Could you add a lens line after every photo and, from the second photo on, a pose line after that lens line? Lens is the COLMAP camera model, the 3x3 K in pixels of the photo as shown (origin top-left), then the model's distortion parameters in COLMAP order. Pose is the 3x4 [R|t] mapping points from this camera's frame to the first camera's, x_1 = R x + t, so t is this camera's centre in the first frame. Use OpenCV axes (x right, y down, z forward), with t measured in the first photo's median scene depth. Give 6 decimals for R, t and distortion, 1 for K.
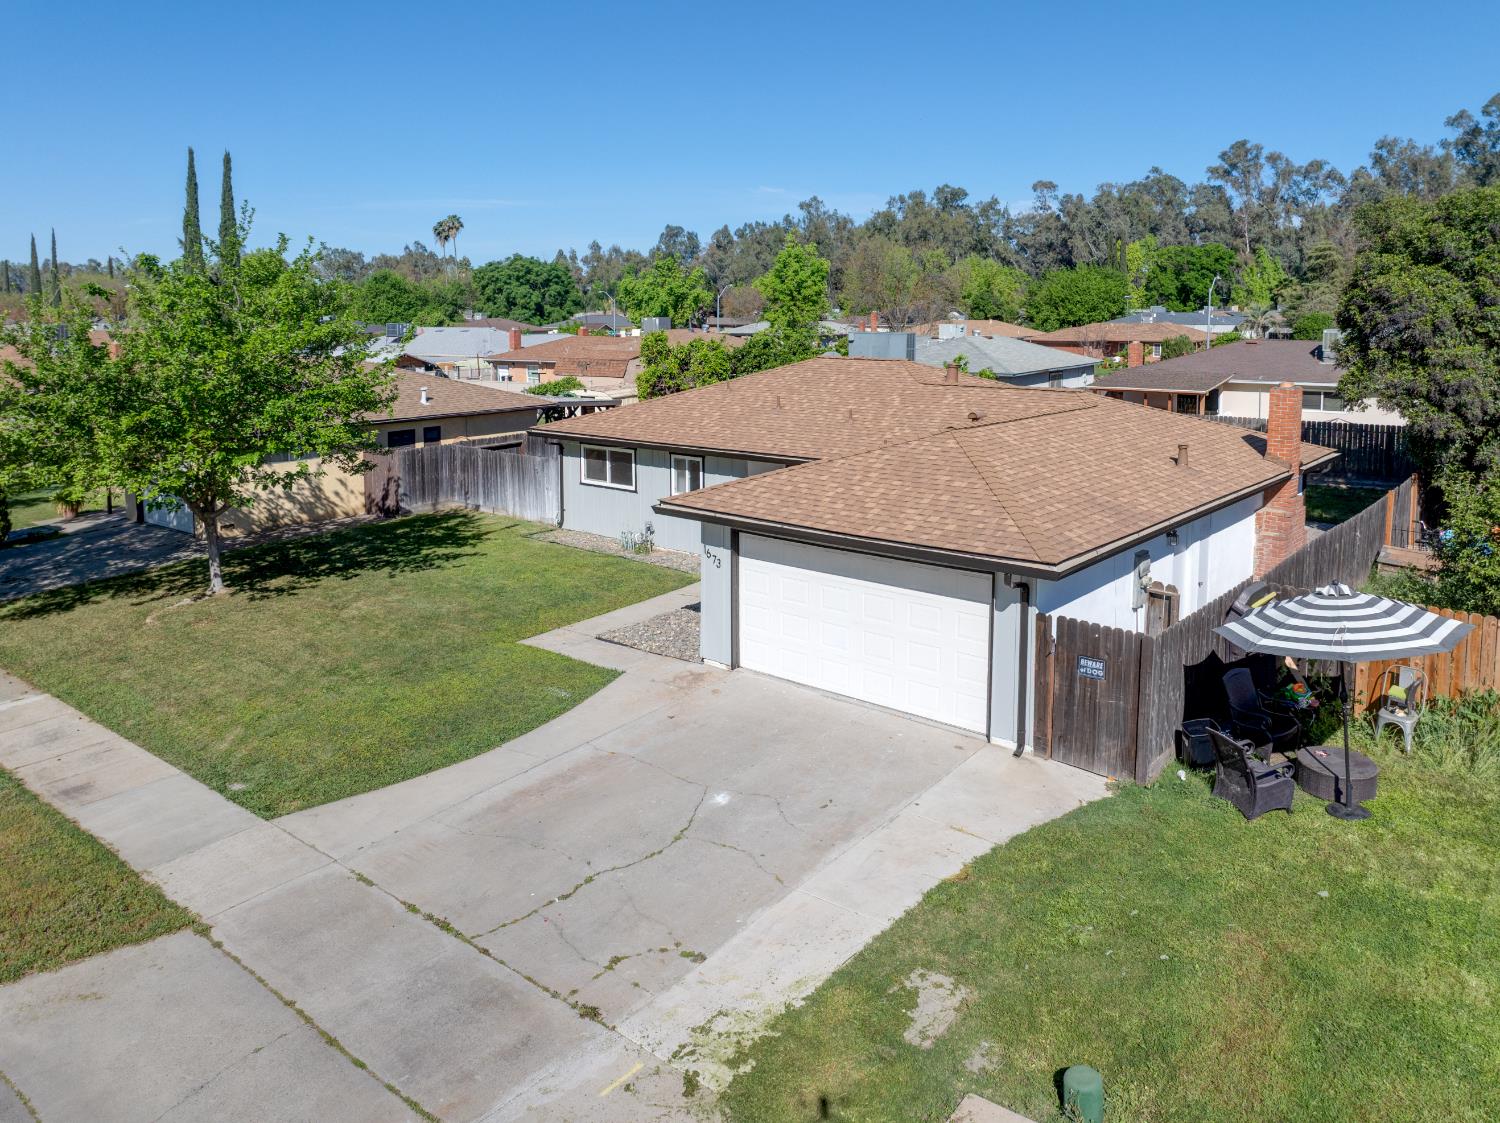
lens RADIAL K [[1137.4, 0, 749.0], [0, 1137.4, 431.3], [0, 0, 1]] dist [-0.045833, 0.003580]
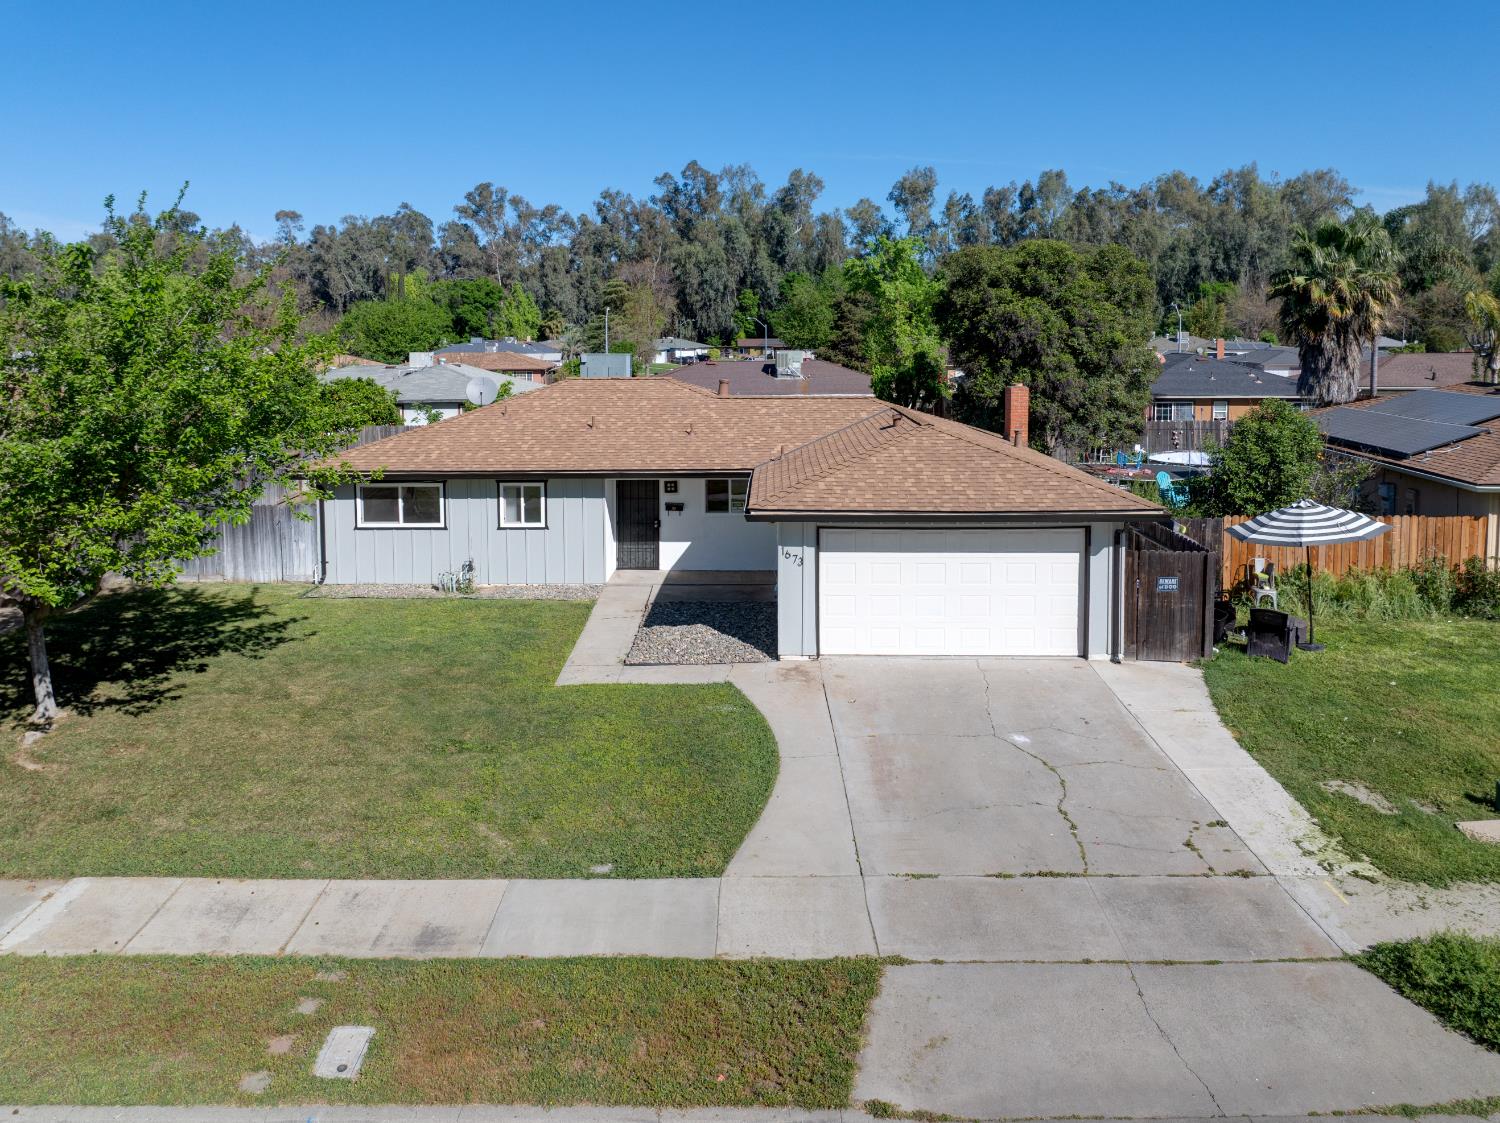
lens RADIAL K [[1138.8, 0, 755.5], [0, 1138.8, 411.6], [0, 0, 1]] dist [-0.033316, -0.006325]
pose [[0.770982, -0.043588, 0.635363, -0.862463], [0.073399, 0.997089, -0.020663, -0.007095], [-0.632613, 0.062566, 0.771937, 0.221714]]
